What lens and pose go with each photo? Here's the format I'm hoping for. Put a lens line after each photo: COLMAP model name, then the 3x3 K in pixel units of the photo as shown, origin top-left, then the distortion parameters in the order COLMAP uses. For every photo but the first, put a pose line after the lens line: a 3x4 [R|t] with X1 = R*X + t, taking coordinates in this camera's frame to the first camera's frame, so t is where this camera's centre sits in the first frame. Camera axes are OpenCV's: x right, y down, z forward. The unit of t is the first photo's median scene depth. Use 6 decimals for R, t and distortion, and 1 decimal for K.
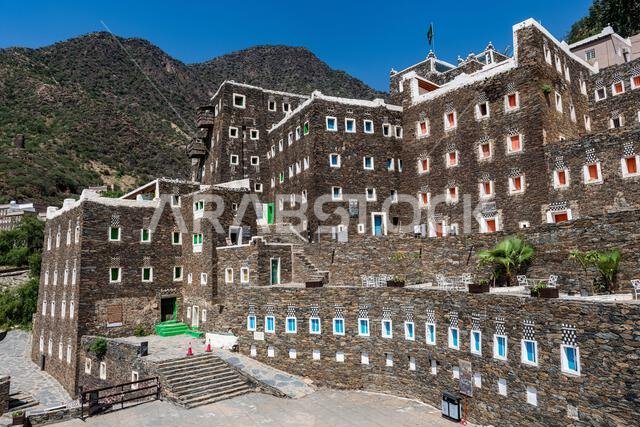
lens RADIAL K [[460.2, 0, 323.4], [0, 460.2, 213.6], [0, 0, 1]] dist [0.006608, -0.000054]
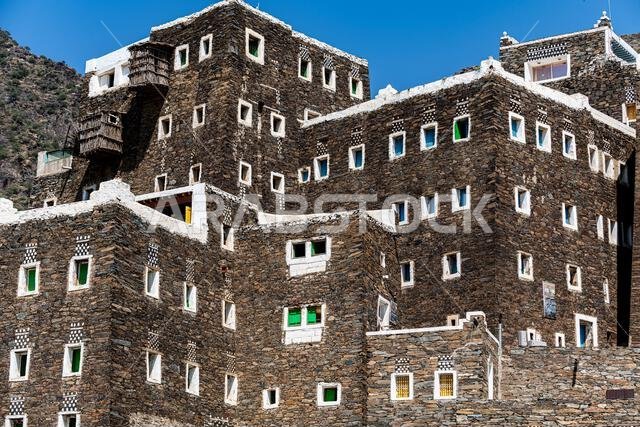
lens RADIAL K [[1558.1, 0, 319.5], [0, 1558.1, 211.8], [0, 0, 1]] dist [-0.164558, 0.000000]
pose [[0.936077, 0.138921, 0.323203, -0.726008], [-0.083733, 0.980307, -0.178852, 0.216682], [-0.341685, 0.140356, 0.929275, -0.487255]]
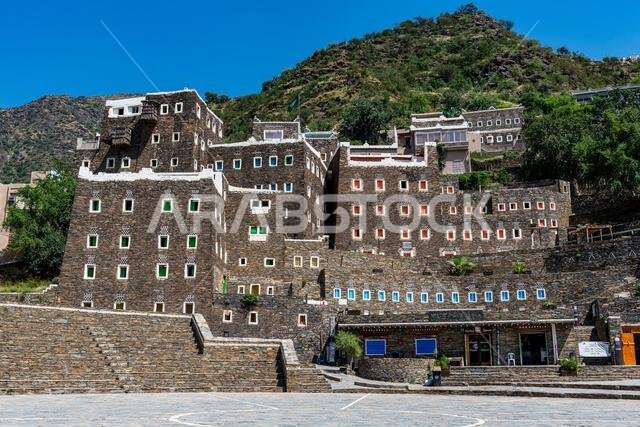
lens RADIAL K [[677.0, 0, 321.2], [0, 677.0, 213.9], [0, 0, 1]] dist [-0.011129, 0.000000]
pose [[0.634932, 0.208888, 0.743793, -1.370117], [-0.114206, 0.977554, -0.177047, 0.282429], [-0.764080, 0.027467, 0.644536, -0.257972]]
